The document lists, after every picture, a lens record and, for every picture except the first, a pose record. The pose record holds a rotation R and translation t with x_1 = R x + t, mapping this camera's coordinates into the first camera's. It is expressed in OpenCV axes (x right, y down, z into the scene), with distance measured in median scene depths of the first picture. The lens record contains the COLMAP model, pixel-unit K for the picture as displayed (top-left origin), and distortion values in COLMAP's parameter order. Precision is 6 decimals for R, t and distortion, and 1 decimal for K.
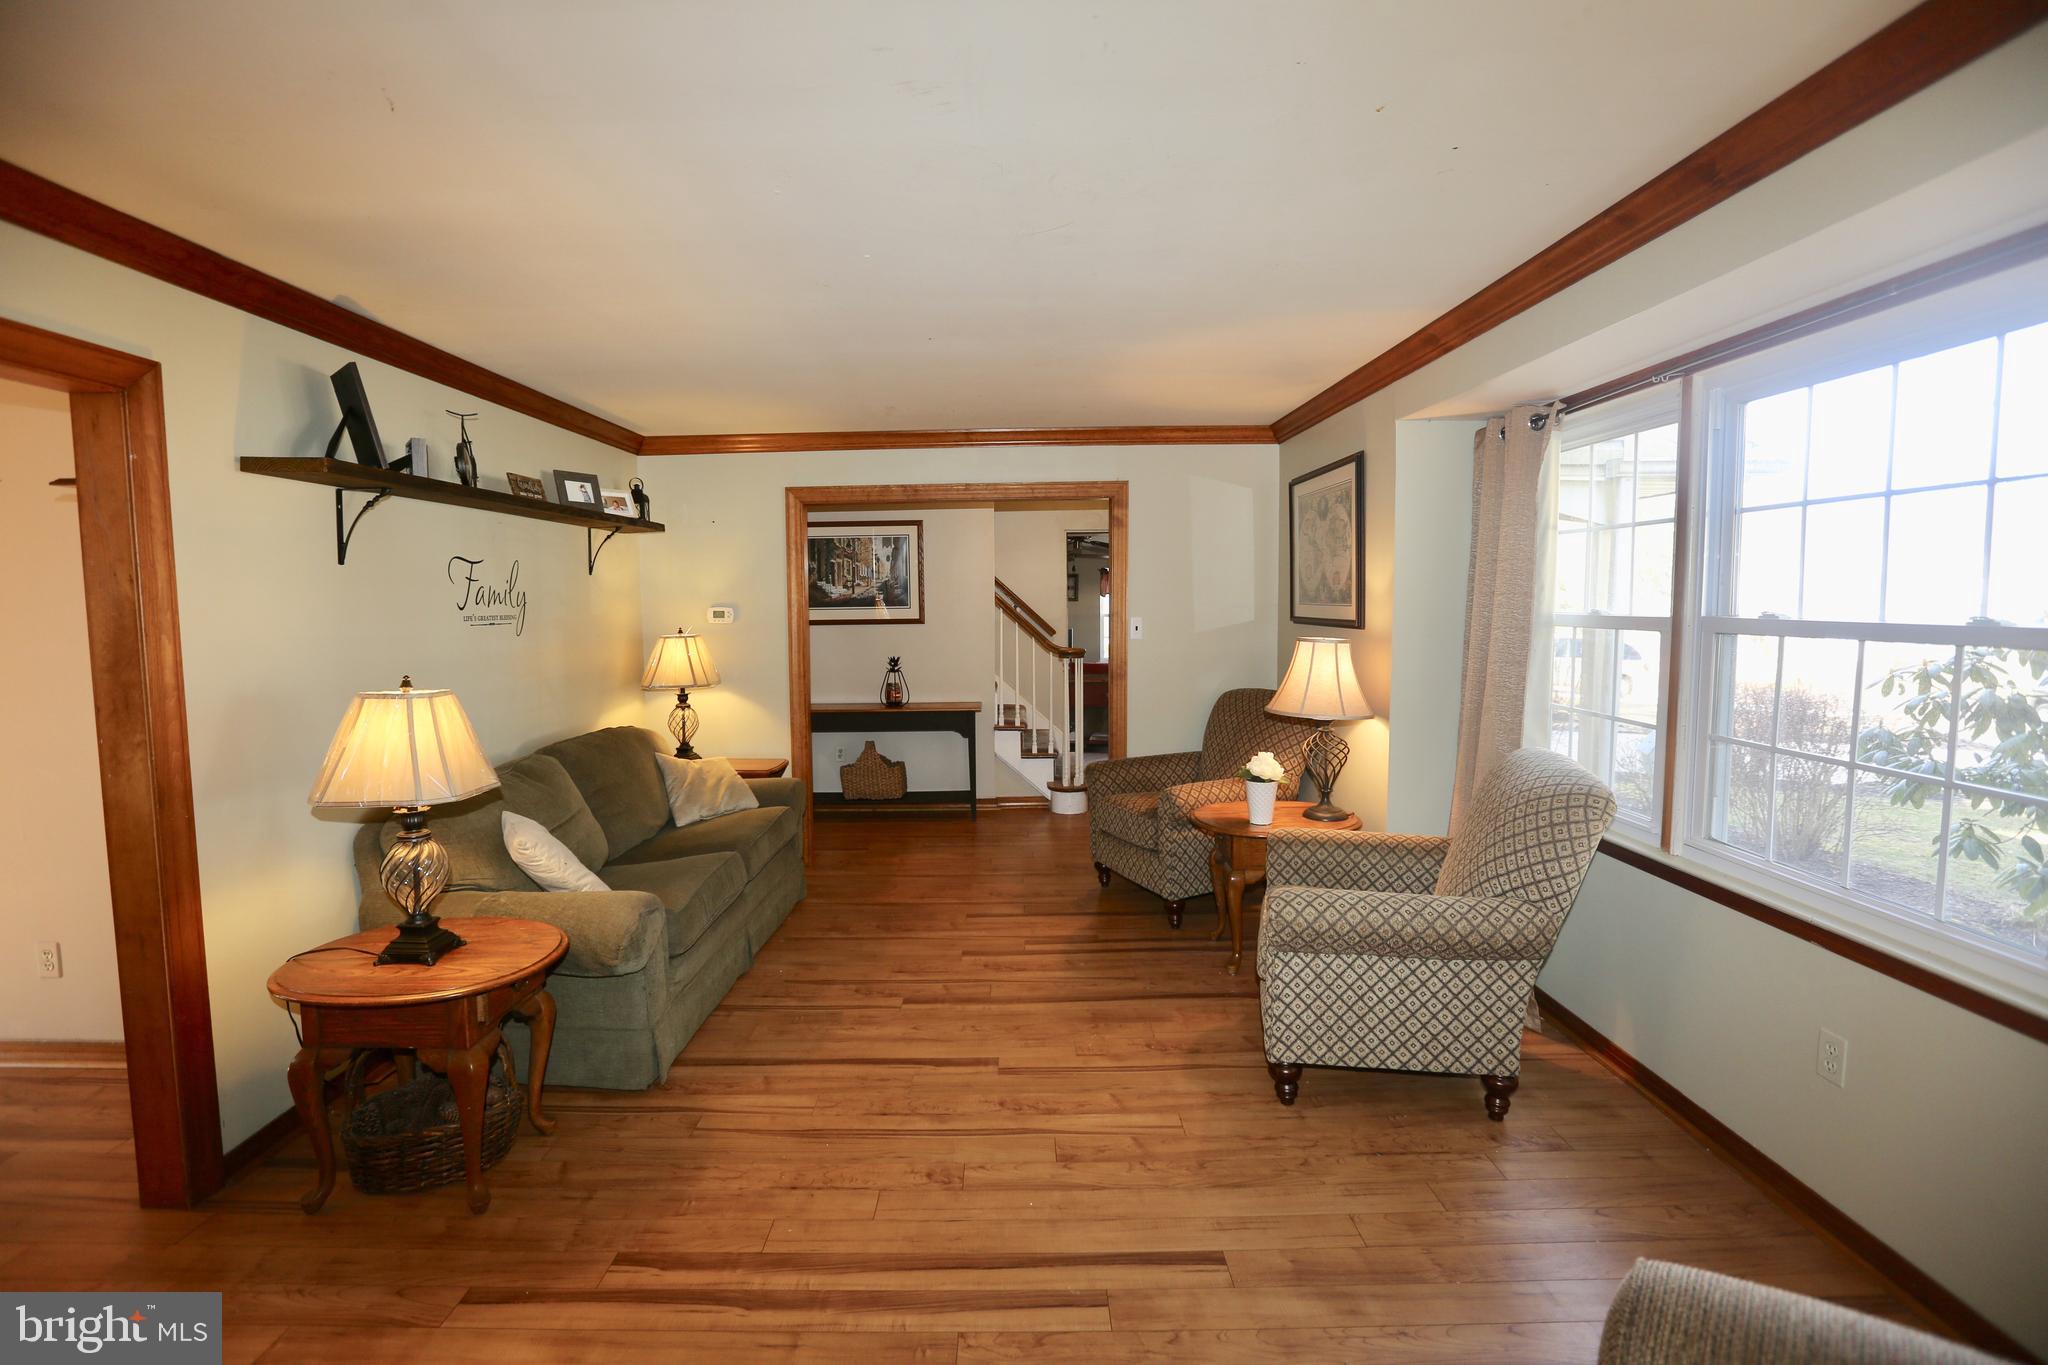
lens RADIAL K [[931.8, 0, 1011.0], [0, 931.8, 671.3], [0, 0, 1]] dist [-0.045884, 0.013646]
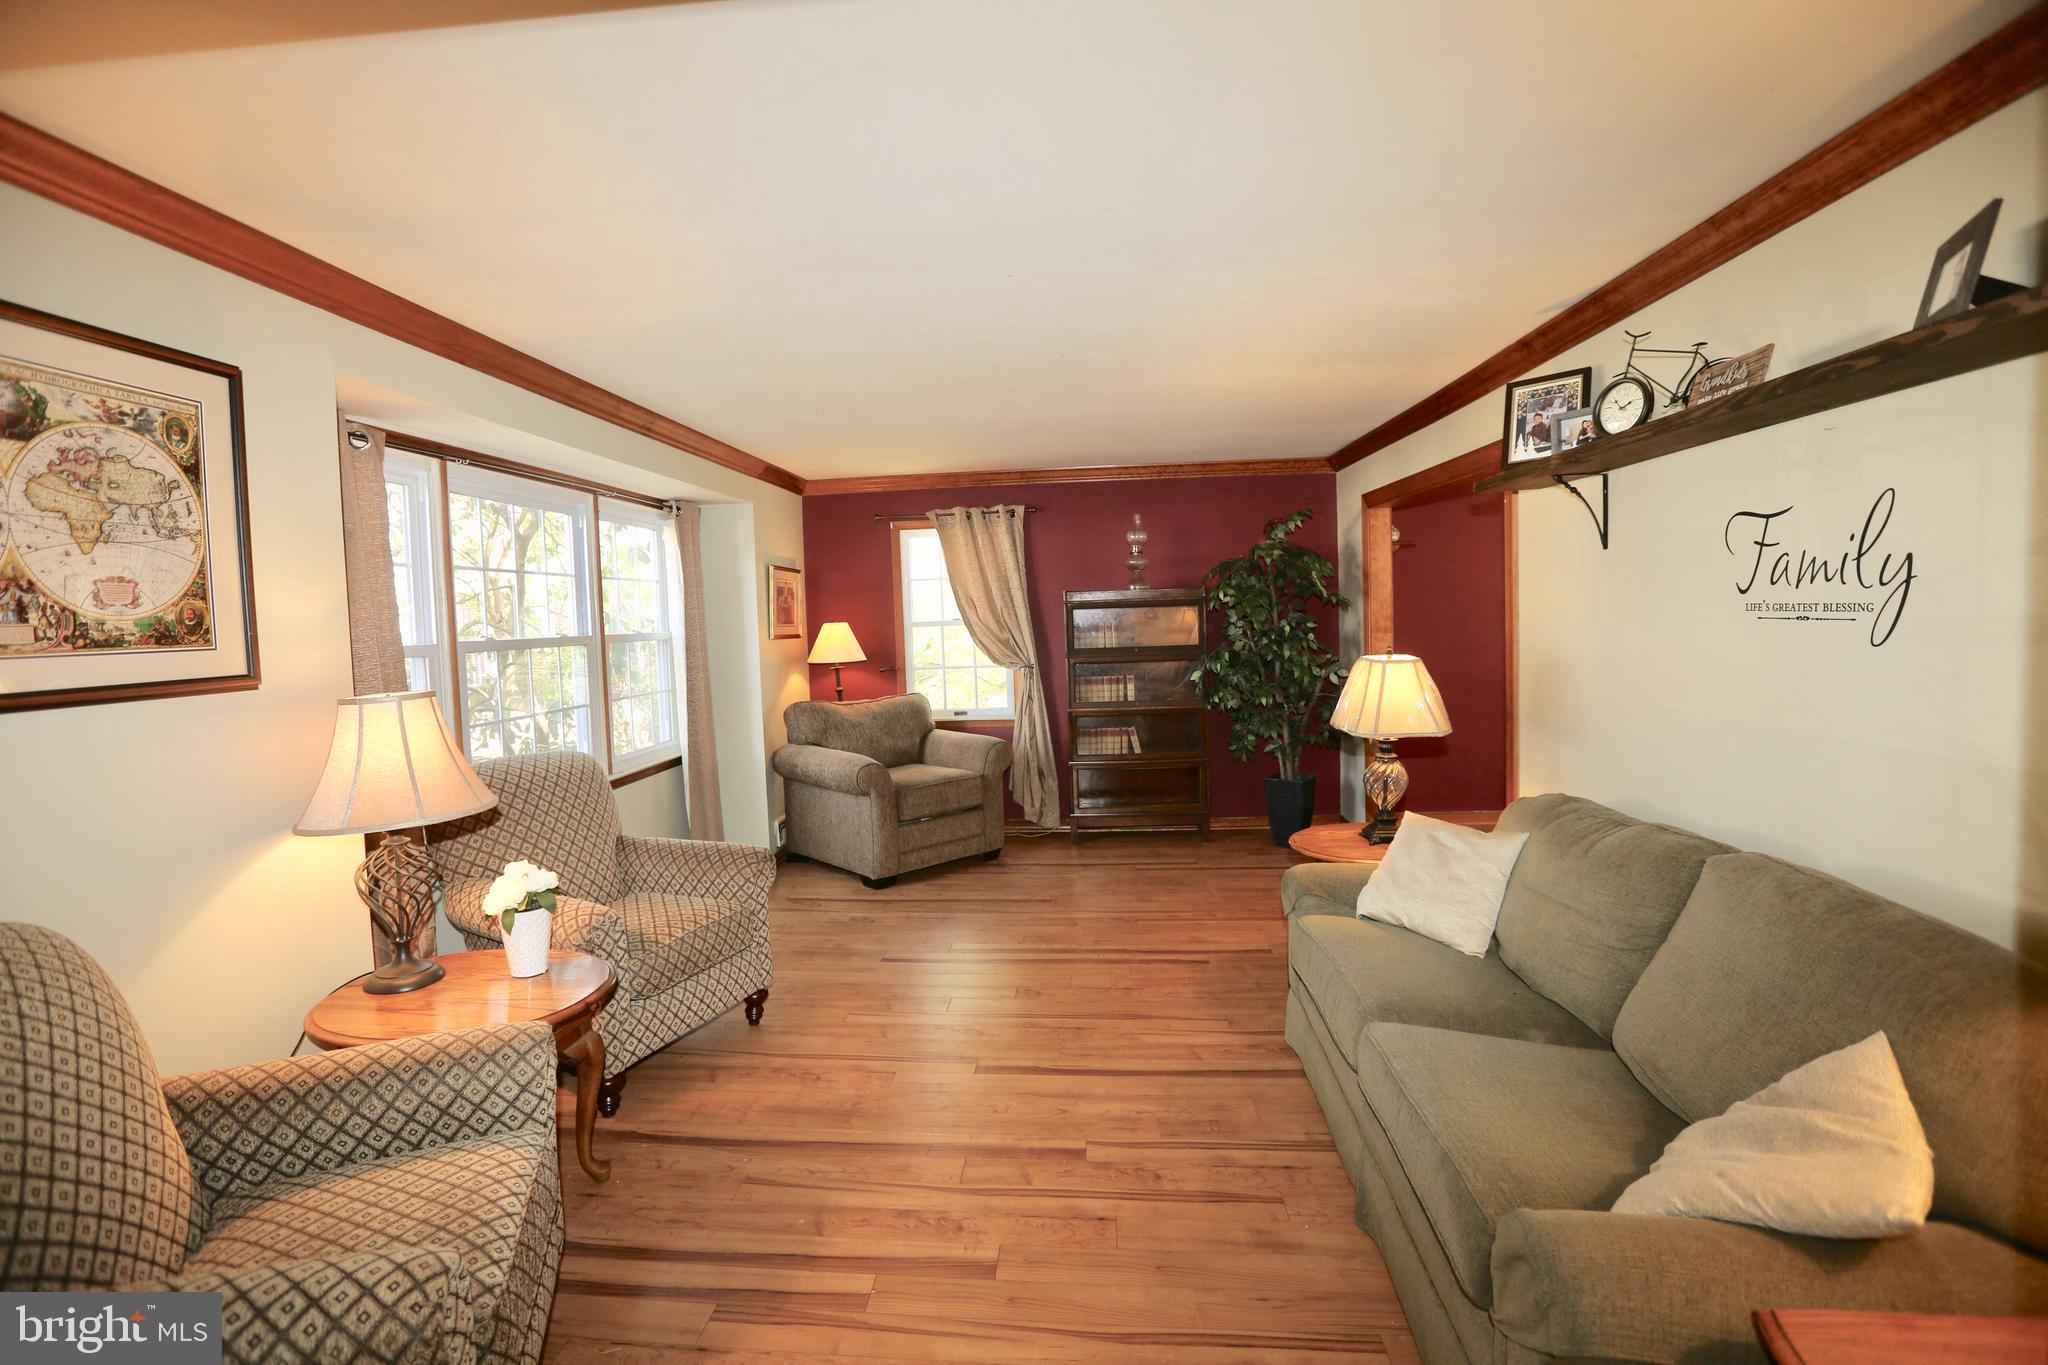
lens RADIAL K [[931.8, 0, 1007.0], [0, 931.8, 673.9], [0, 0, 1]] dist [-0.045884, 0.013646]
pose [[-0.994829, 0.032825, 0.096109, -0.135345], [0.046168, 0.989062, 0.140089, -0.121754], [-0.090459, 0.143802, -0.985463, 1.647995]]
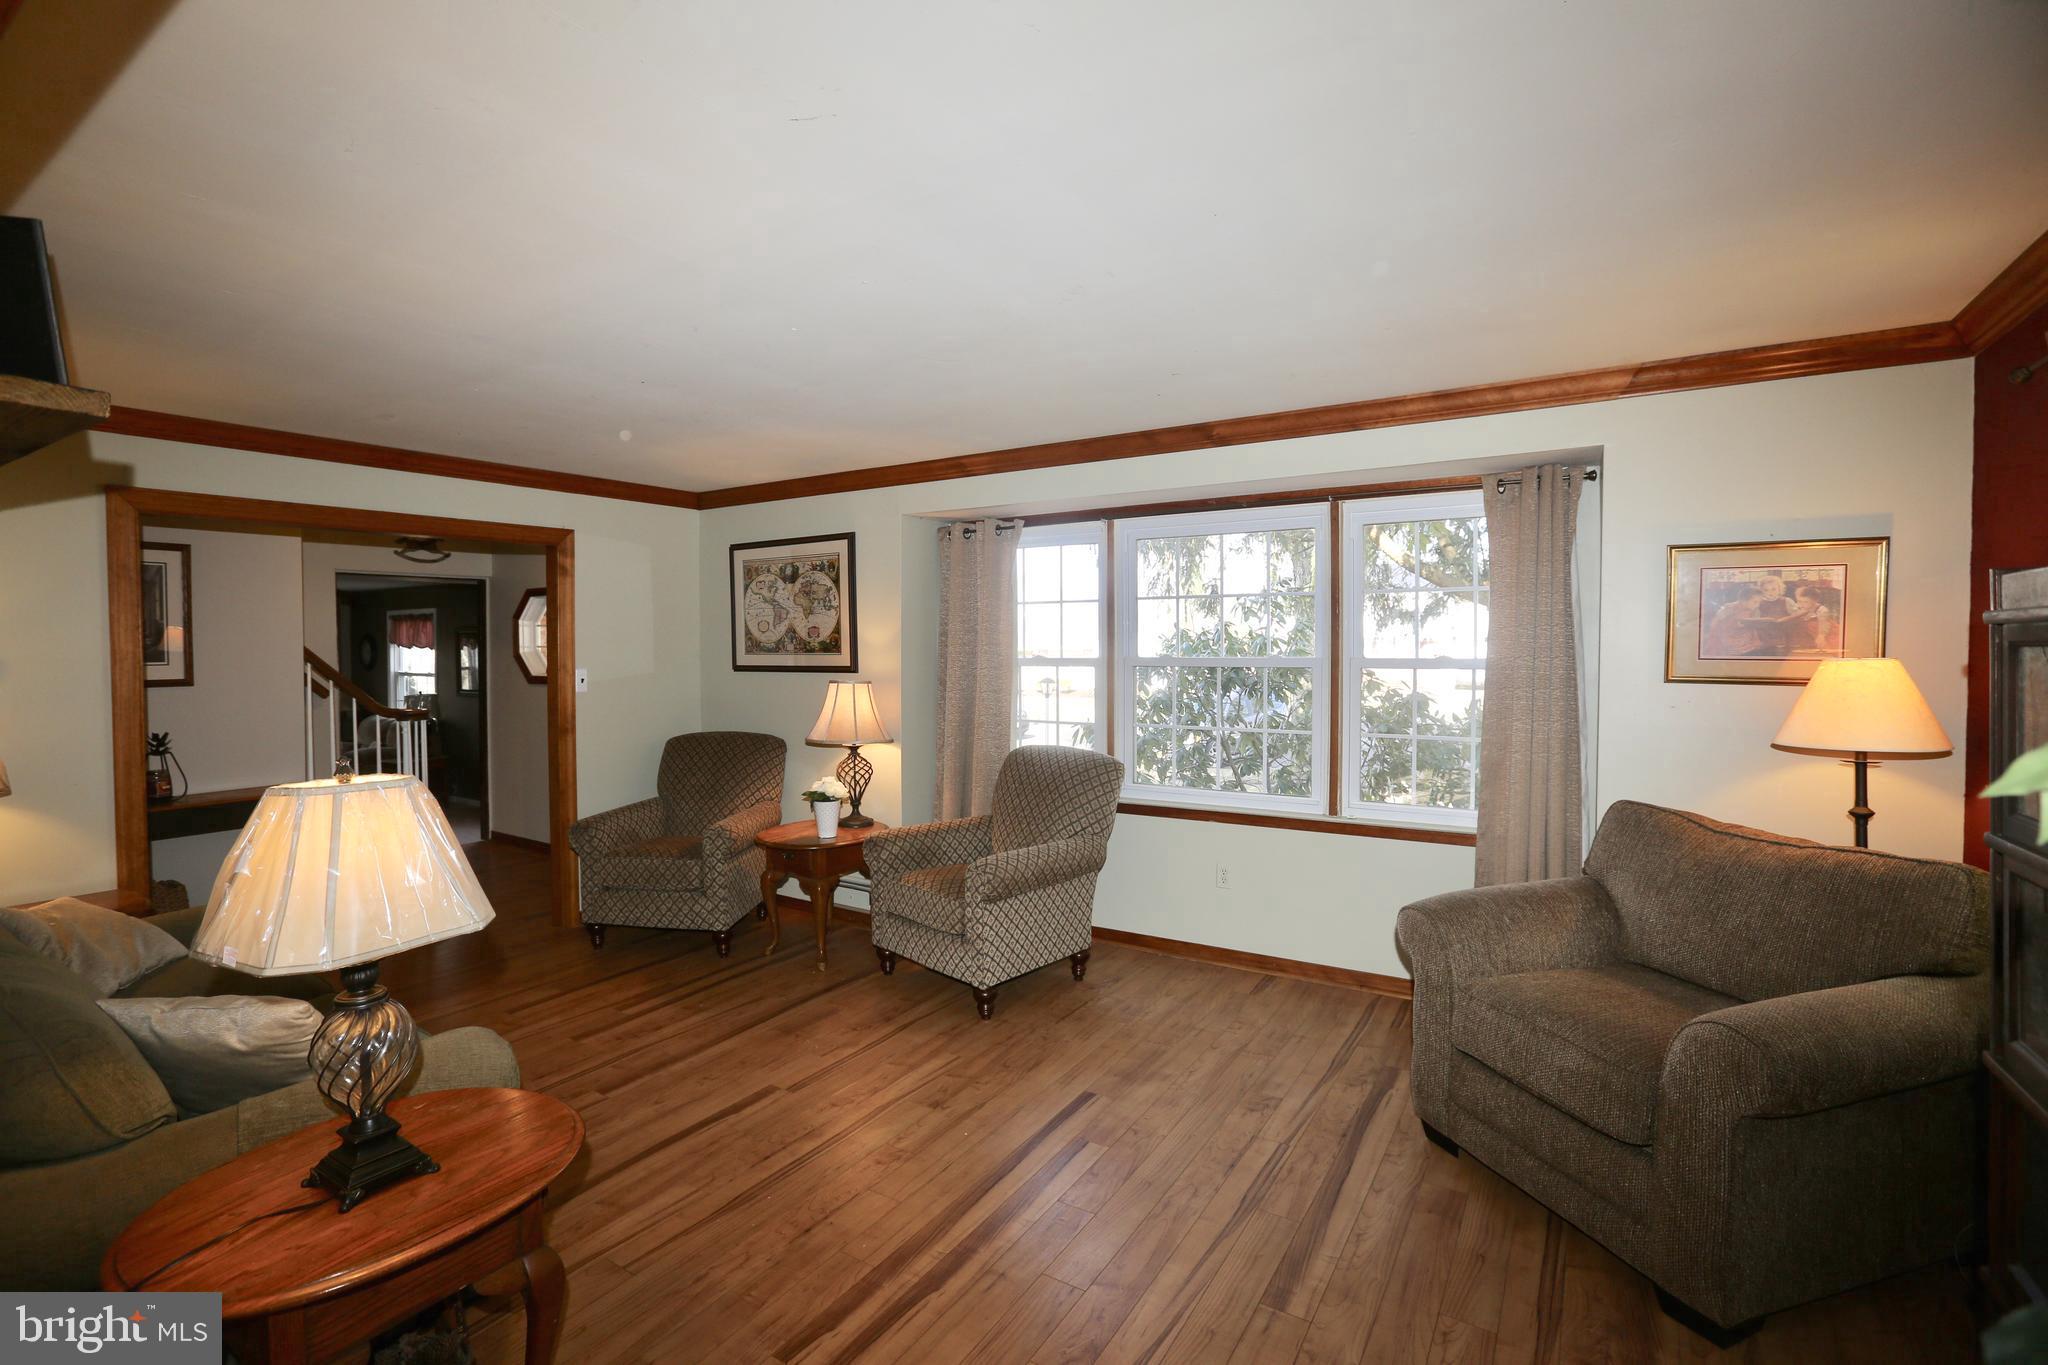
lens RADIAL K [[931.8, 0, 1000.0], [0, 931.8, 671.8], [0, 0, 1]] dist [-0.045884, 0.013646]
pose [[0.548870, -0.020230, 0.835663, -0.633155], [0.067806, 0.997490, -0.020388, -0.008451], [-0.833153, 0.067853, 0.548864, 0.154382]]
